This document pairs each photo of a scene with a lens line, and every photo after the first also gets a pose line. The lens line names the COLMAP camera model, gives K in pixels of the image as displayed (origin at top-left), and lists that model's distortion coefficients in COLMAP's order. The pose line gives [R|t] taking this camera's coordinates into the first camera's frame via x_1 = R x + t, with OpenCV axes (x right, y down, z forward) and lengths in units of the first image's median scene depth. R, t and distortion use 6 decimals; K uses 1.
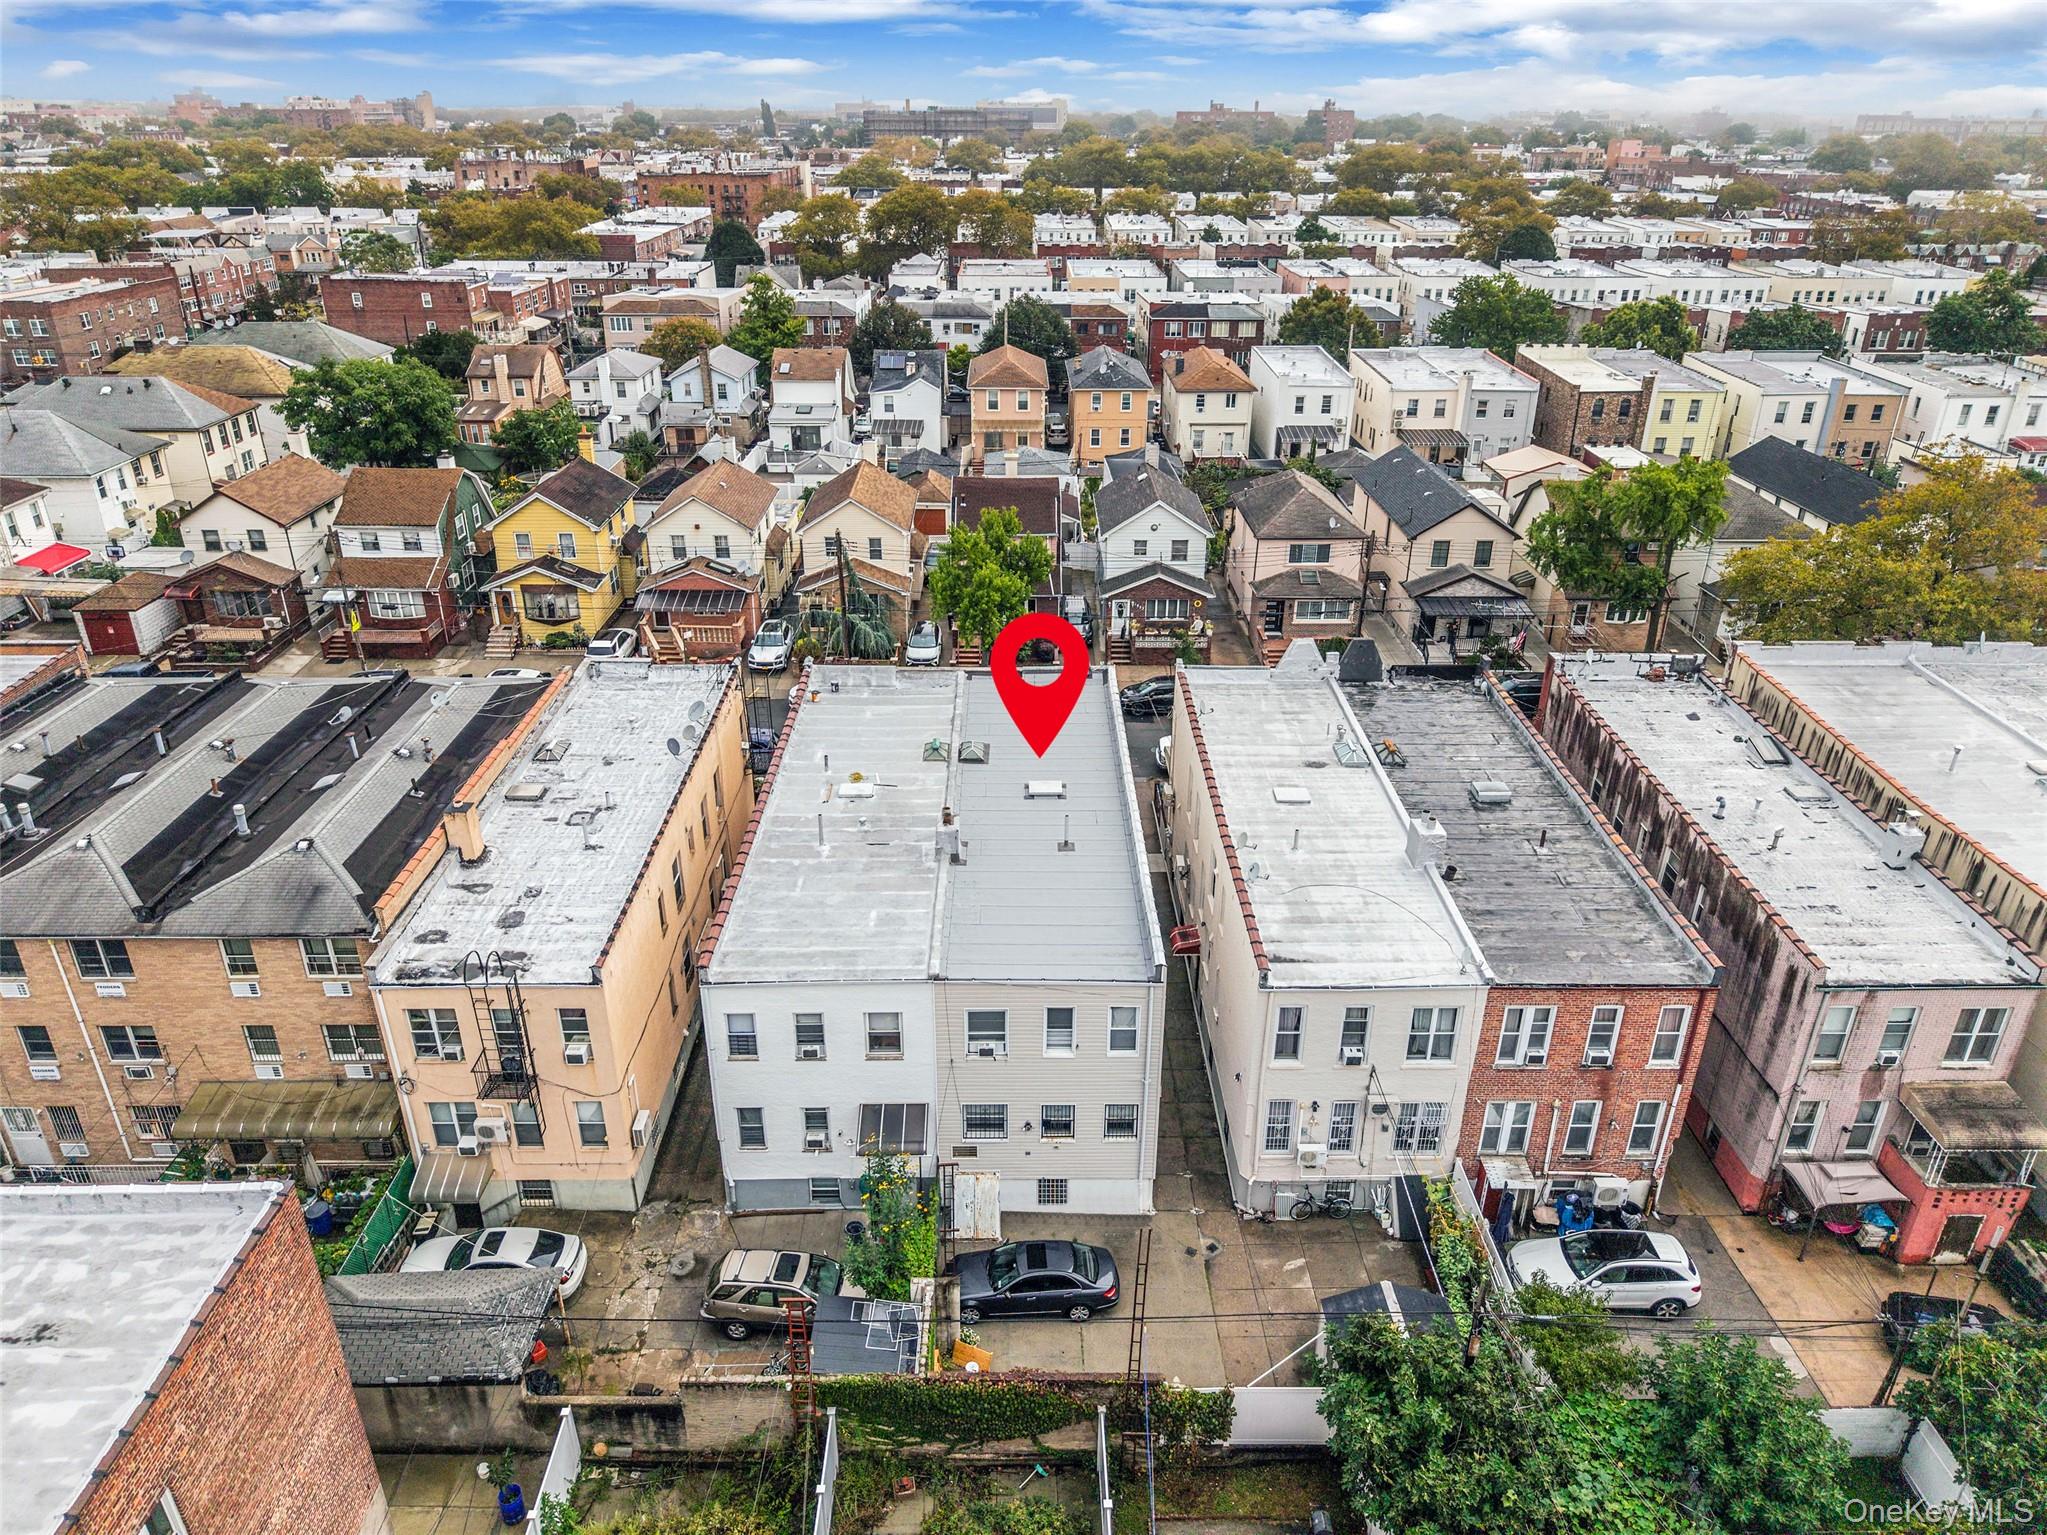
lens RADIAL K [[1387.1, 0, 1024.8], [0, 1387.1, 765.1], [0, 0, 1]] dist [0.022364, -0.019687]
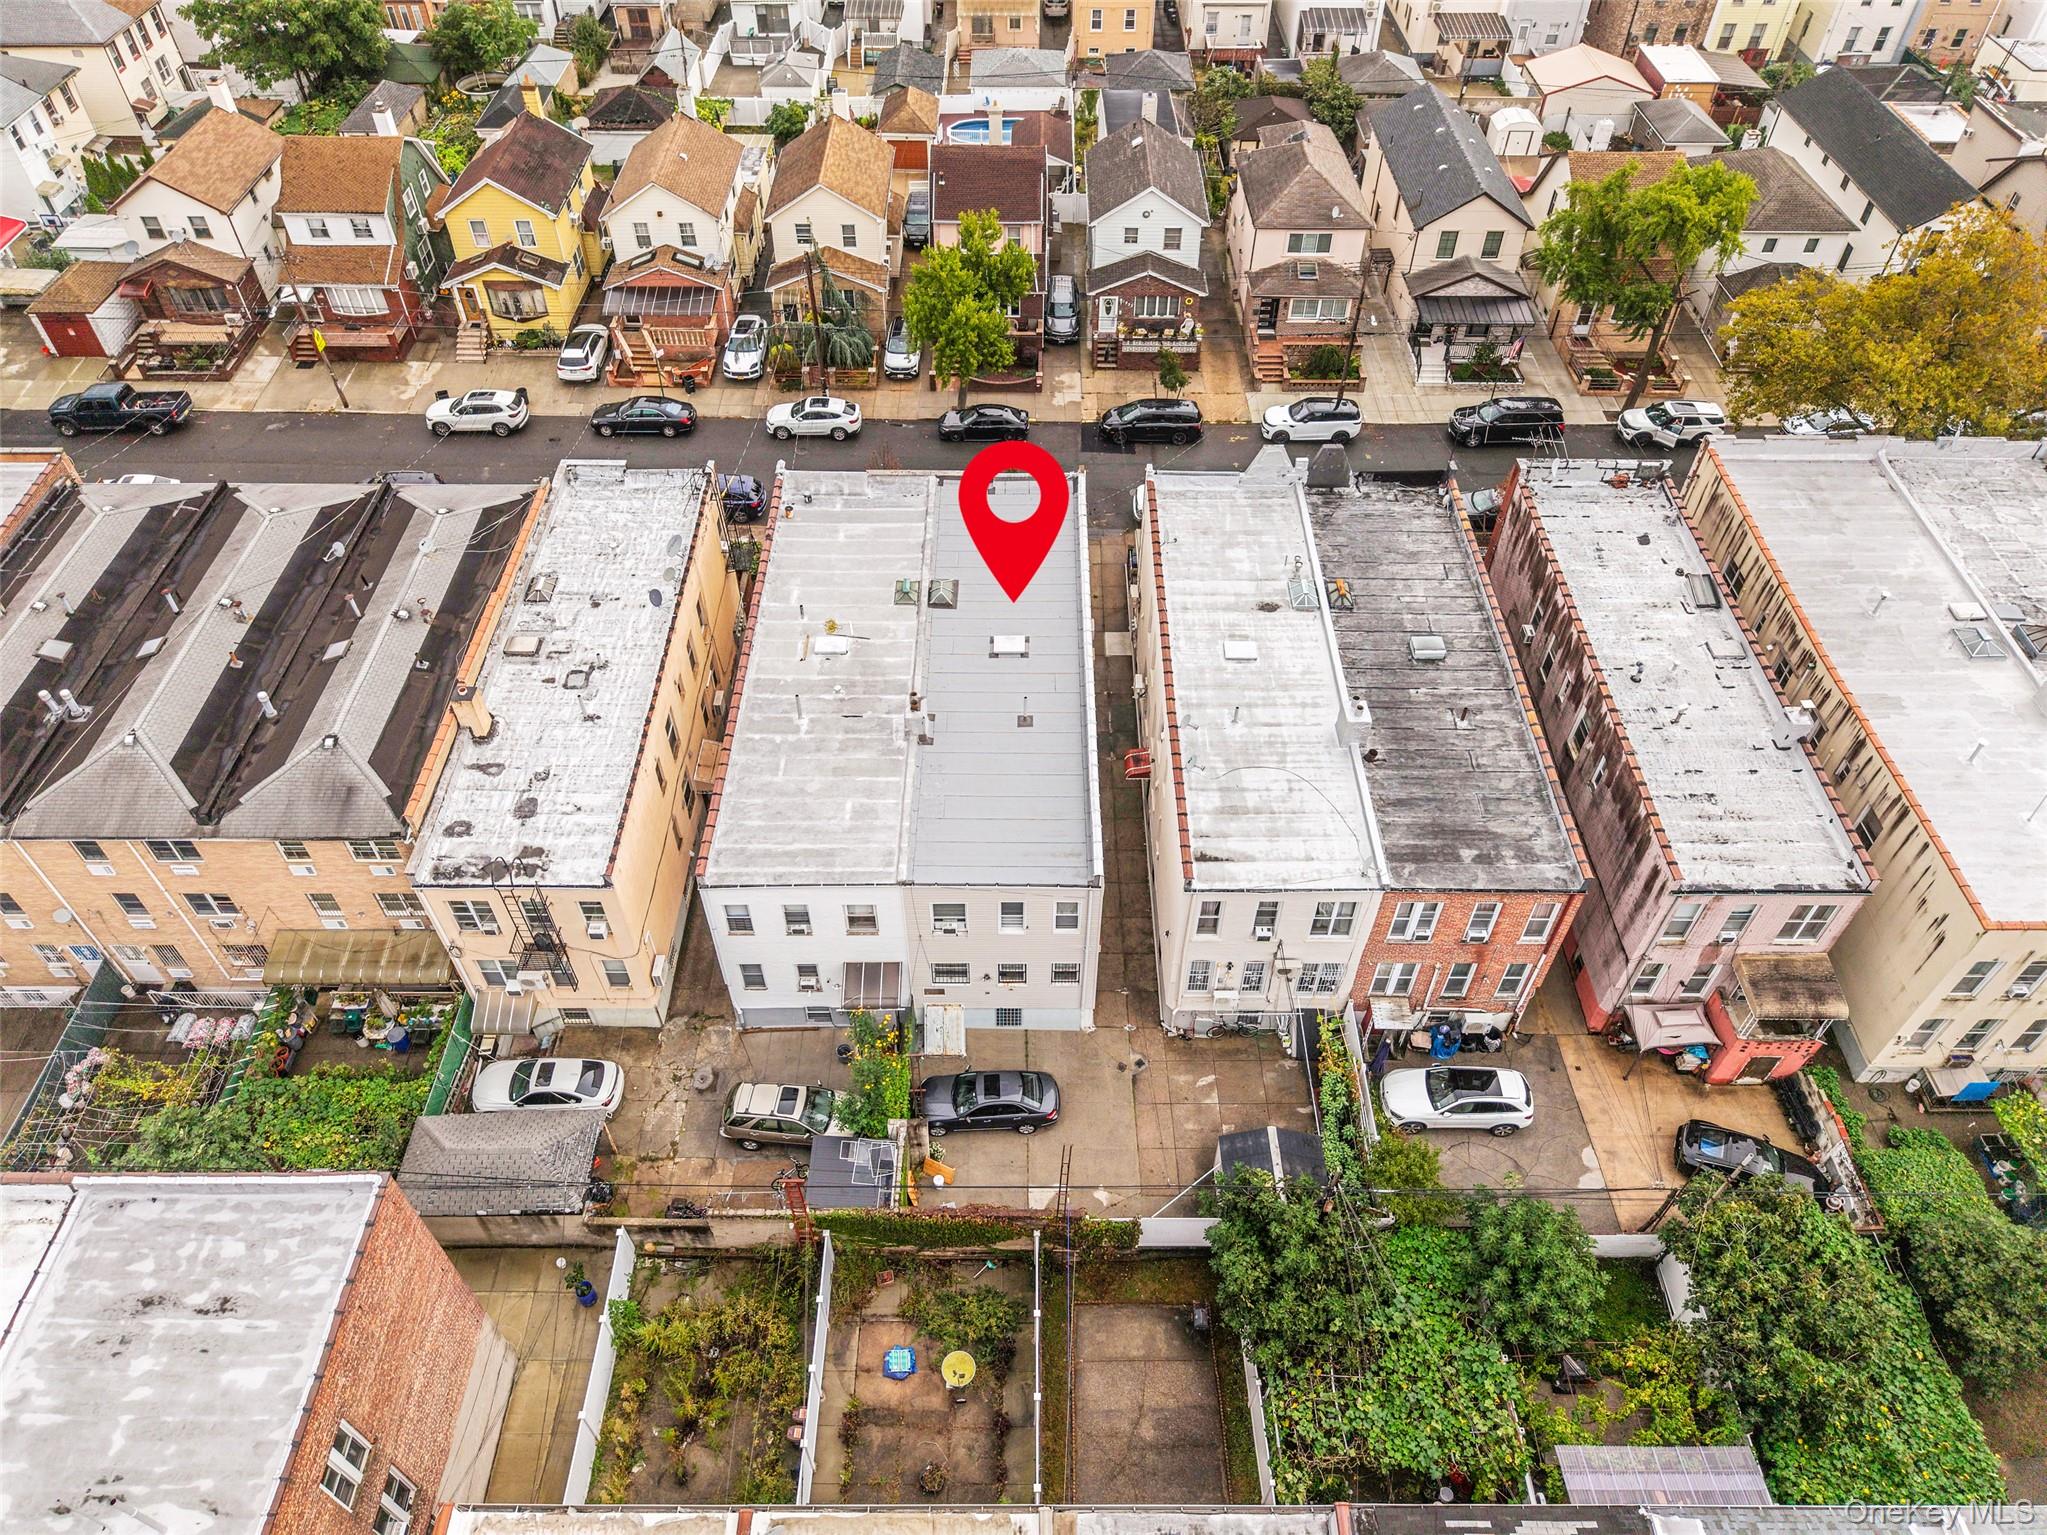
lens RADIAL K [[1387.1, 0, 1025.2], [0, 1387.1, 773.9], [0, 0, 1]] dist [0.022364, -0.019687]
pose [[0.999957, 0.006743, -0.006290, 0.038482], [-0.003995, 0.931549, 0.363594, -0.307128], [0.008311, -0.363554, 0.931536, -0.030856]]
